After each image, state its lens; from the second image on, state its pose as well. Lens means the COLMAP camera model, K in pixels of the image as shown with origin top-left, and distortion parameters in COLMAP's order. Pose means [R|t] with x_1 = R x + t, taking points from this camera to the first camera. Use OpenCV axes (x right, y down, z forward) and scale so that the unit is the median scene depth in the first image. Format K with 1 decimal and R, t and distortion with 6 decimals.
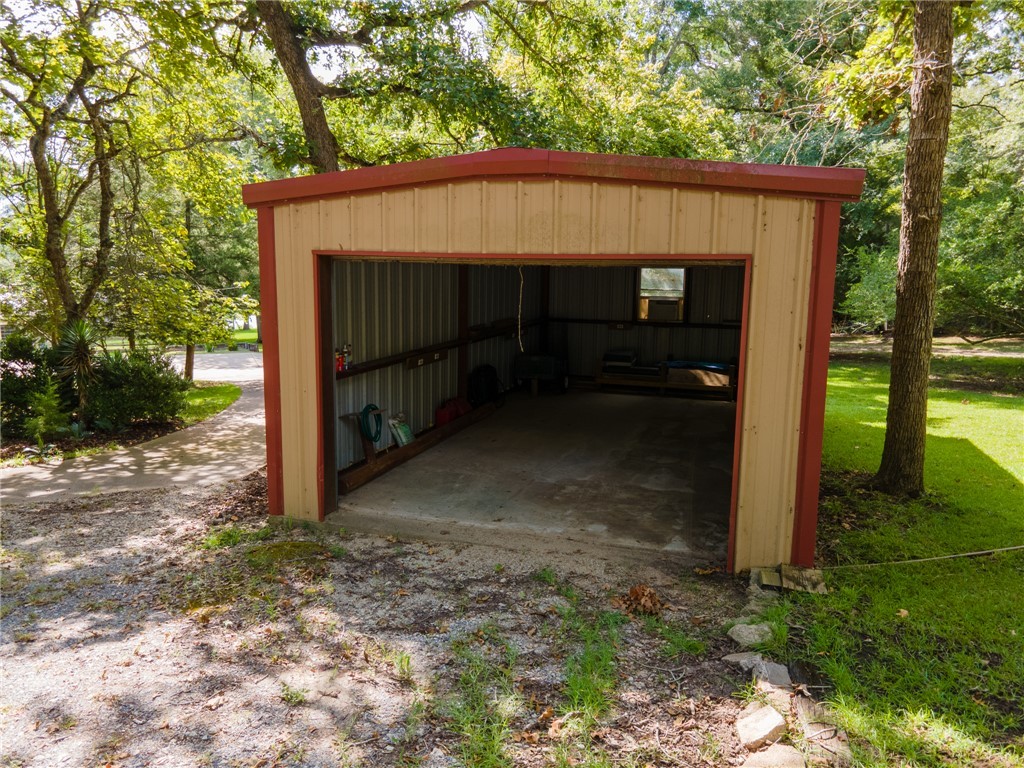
lens RADIAL K [[756.7, 0, 511.7], [0, 756.7, 382.3], [0, 0, 1]] dist [0.034269, 0.005348]
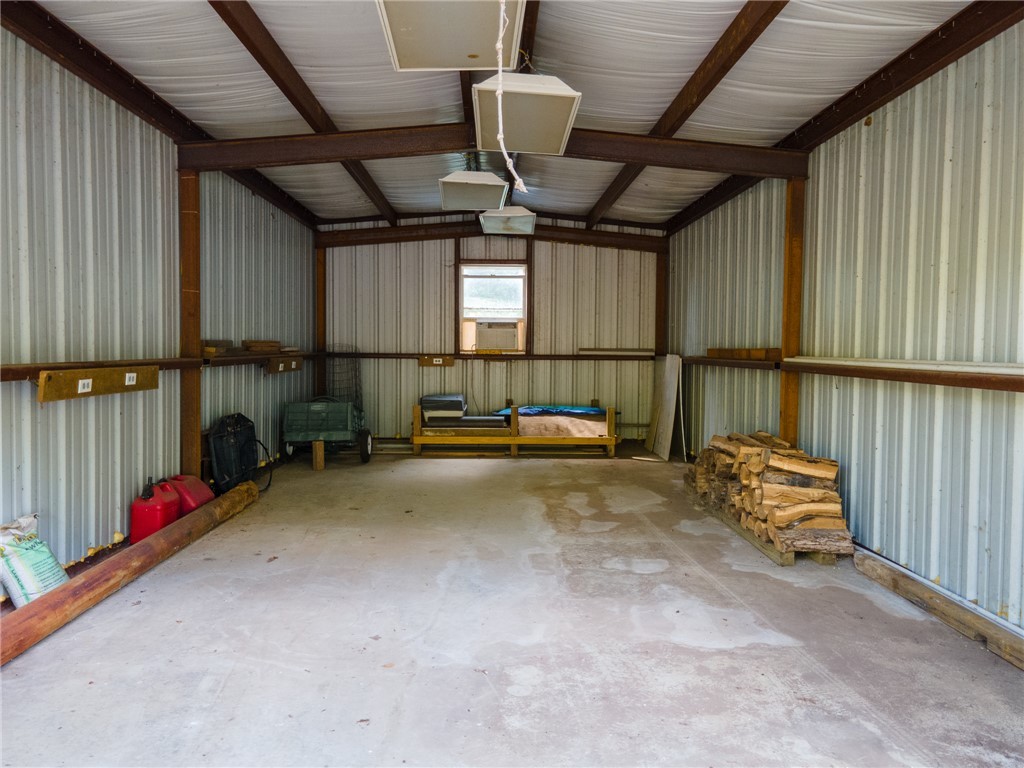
lens RADIAL K [[756.7, 0, 511.9], [0, 756.7, 379.6], [0, 0, 1]] dist [0.034269, 0.005348]
pose [[0.938035, -0.022387, 0.345817, -0.033025], [0.062130, 0.992606, -0.104271, 0.019836], [-0.340926, 0.119295, 0.932490, 0.380788]]
